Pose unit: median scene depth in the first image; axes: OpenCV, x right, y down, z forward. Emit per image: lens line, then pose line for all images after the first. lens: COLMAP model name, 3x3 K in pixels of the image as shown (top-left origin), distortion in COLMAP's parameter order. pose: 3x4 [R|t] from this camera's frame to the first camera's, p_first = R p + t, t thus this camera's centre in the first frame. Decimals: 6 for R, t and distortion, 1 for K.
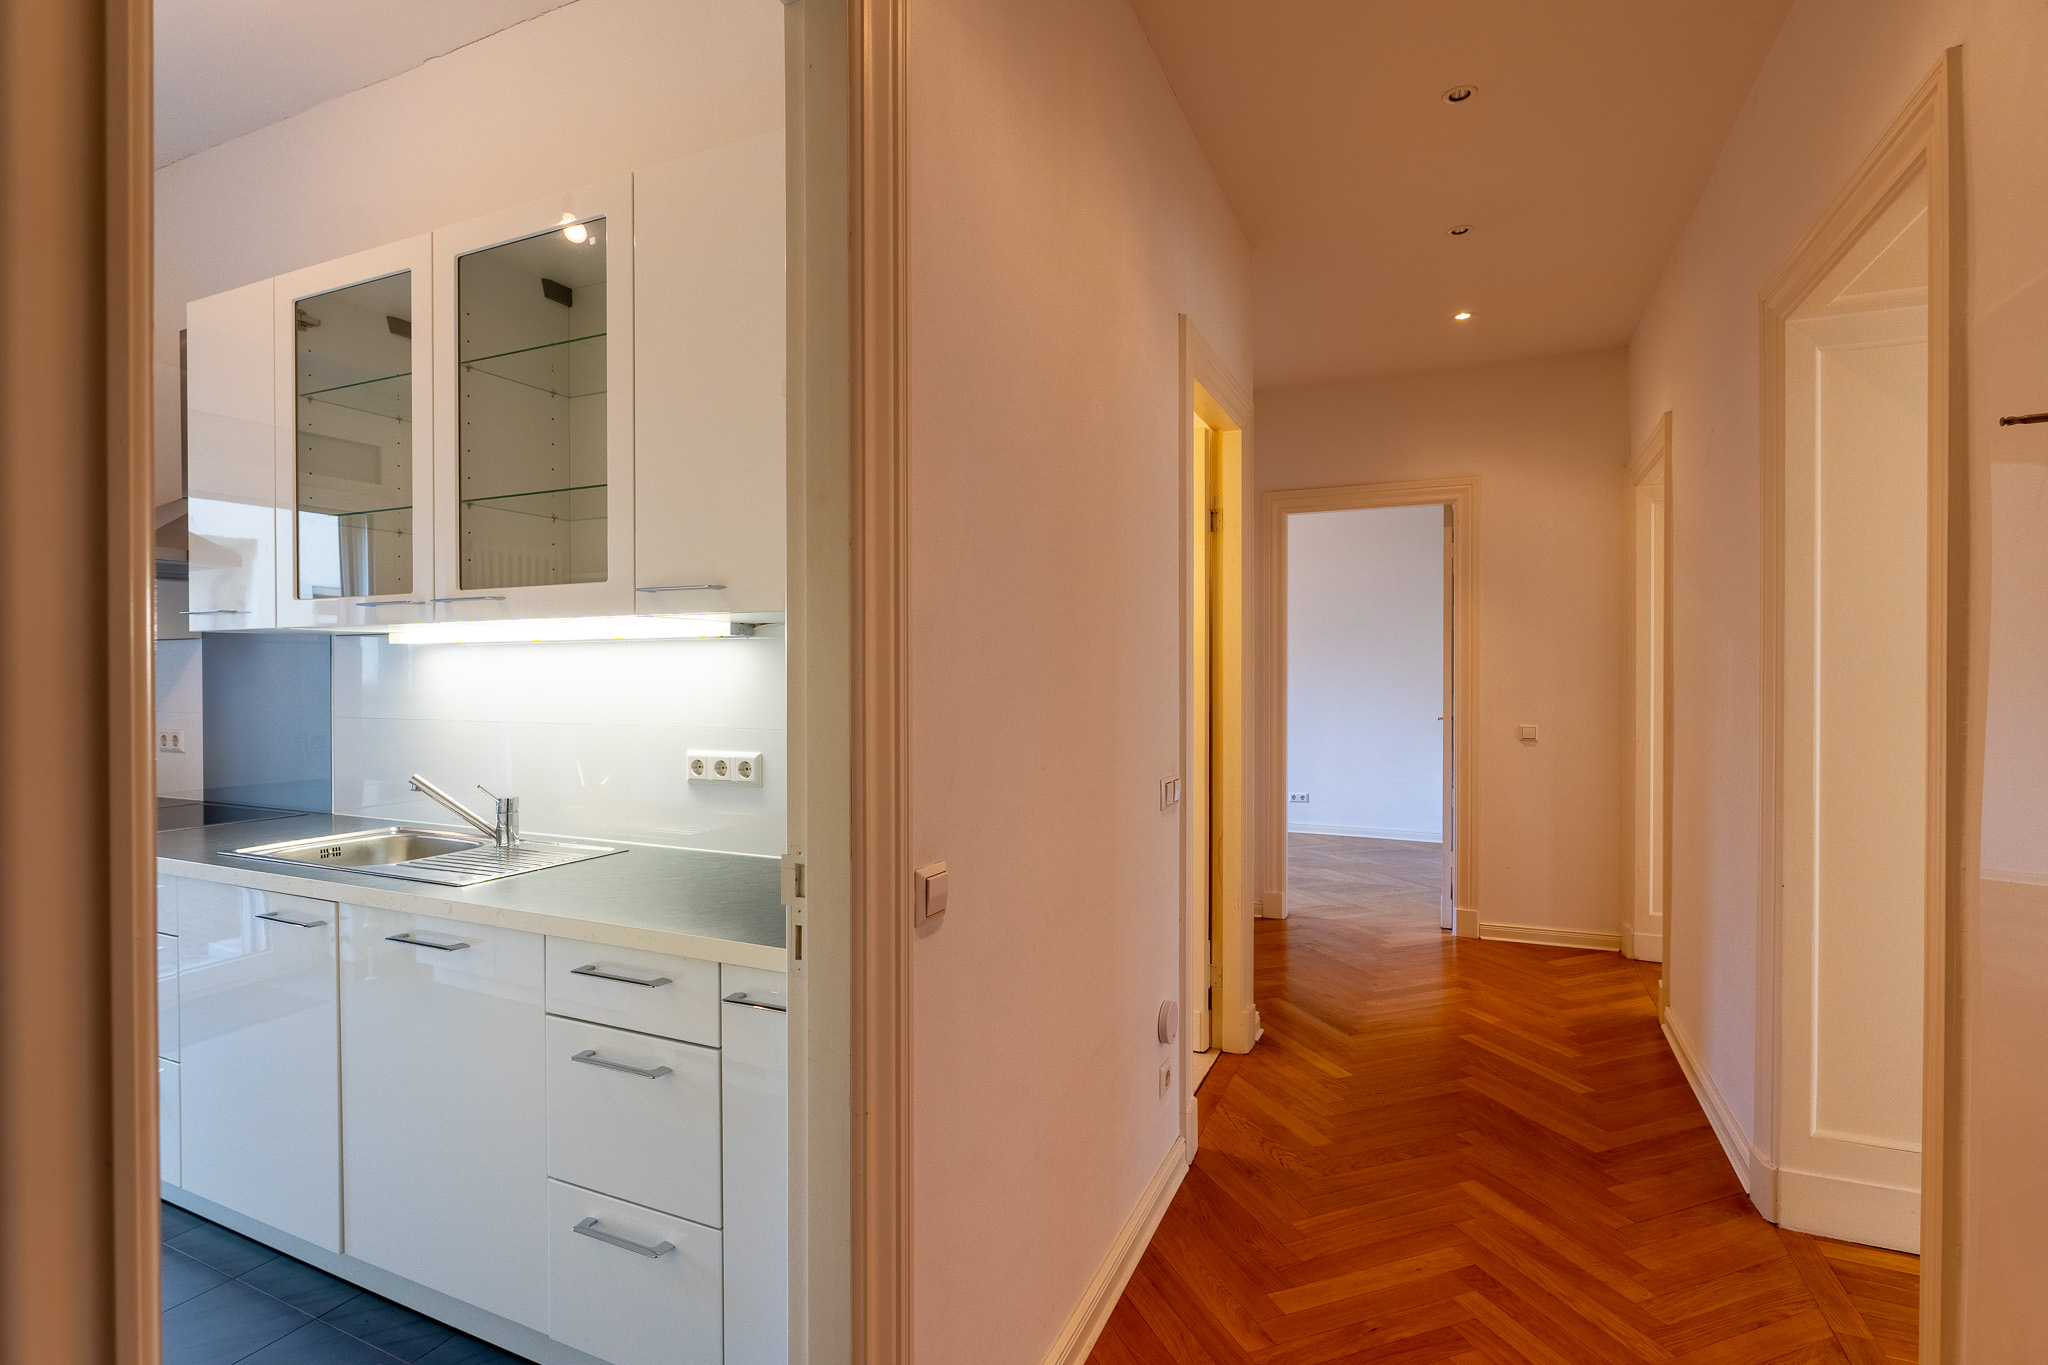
lens RADIAL K [[957.8, 0, 1049.1], [0, 957.8, 684.1], [0, 0, 1]] dist [-0.004100, -0.000476]
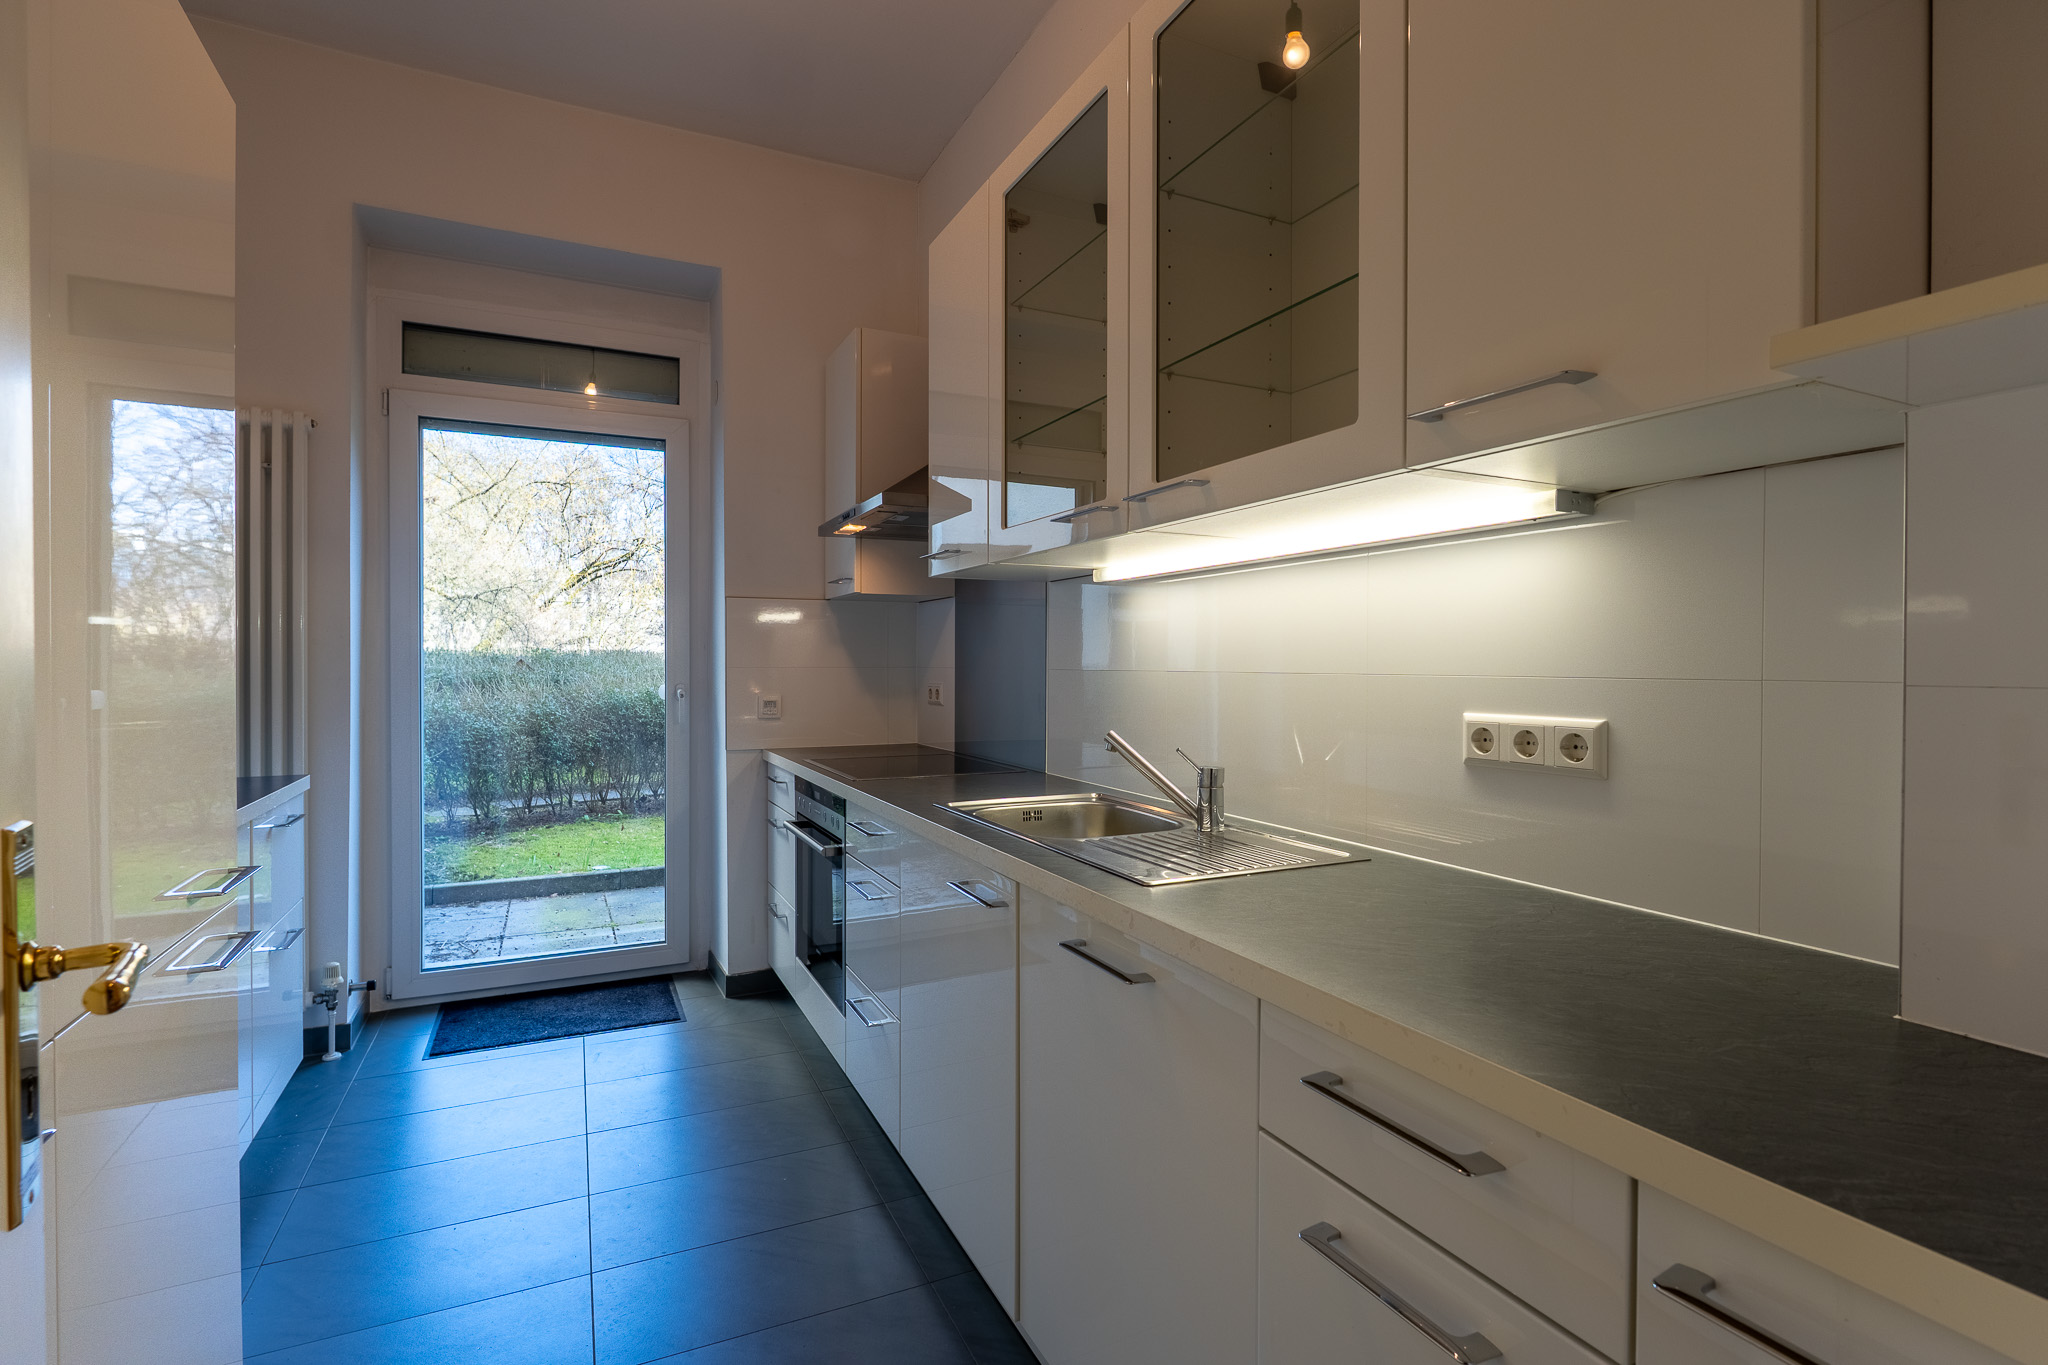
lens RADIAL K [[956.7, 0, 1022.1], [0, 956.7, 675.3], [0, 0, 1]] dist [-0.002622, -0.000338]
pose [[0.753012, 0.008567, -0.657952, -0.183526], [-0.009797, 0.999950, 0.001807, 0.046395], [0.657934, 0.005085, 0.753058, 0.335156]]
